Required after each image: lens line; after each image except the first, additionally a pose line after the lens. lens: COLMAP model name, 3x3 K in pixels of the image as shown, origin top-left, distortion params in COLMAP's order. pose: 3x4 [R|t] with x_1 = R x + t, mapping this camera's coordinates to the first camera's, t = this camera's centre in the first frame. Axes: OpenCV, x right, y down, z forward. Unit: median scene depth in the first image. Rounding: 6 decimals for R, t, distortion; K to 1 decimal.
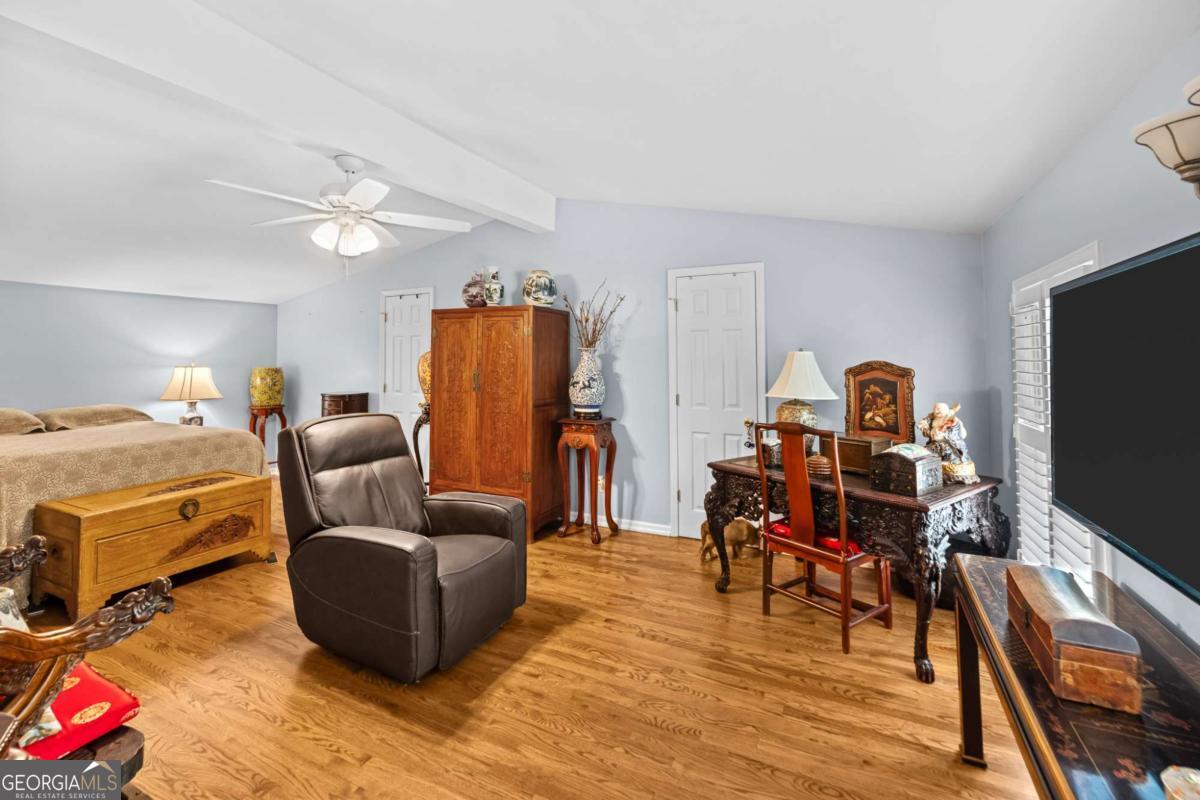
lens RADIAL K [[528.9, 0, 581.3], [0, 528.9, 350.7], [0, 0, 1]] dist [-0.001267, 0.000052]
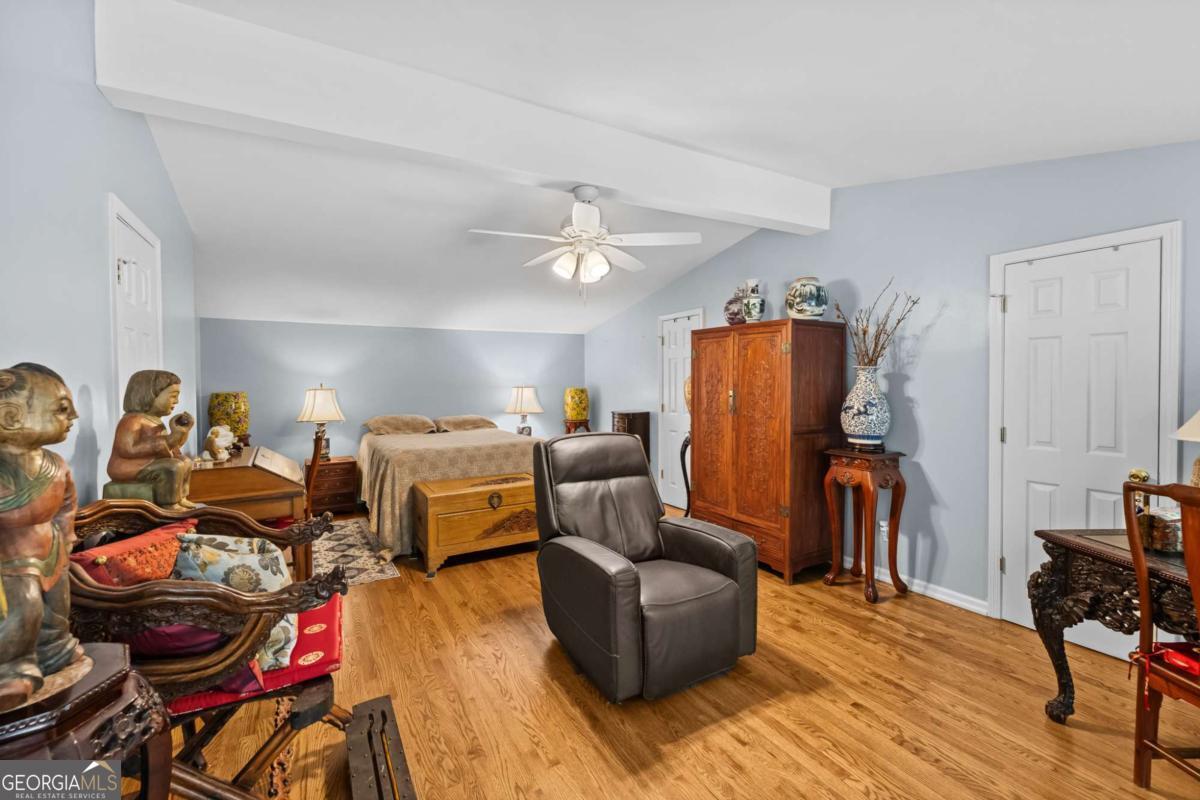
lens RADIAL K [[505.4, 0, 583.5], [0, 505.4, 397.8], [0, 0, 1]] dist [0.000026, 0.000655]
pose [[0.833441, 0.013717, -0.552438, 0.090577], [0.014364, 0.998816, 0.046470, 0.001565], [0.552422, -0.046665, 0.832257, 0.113677]]
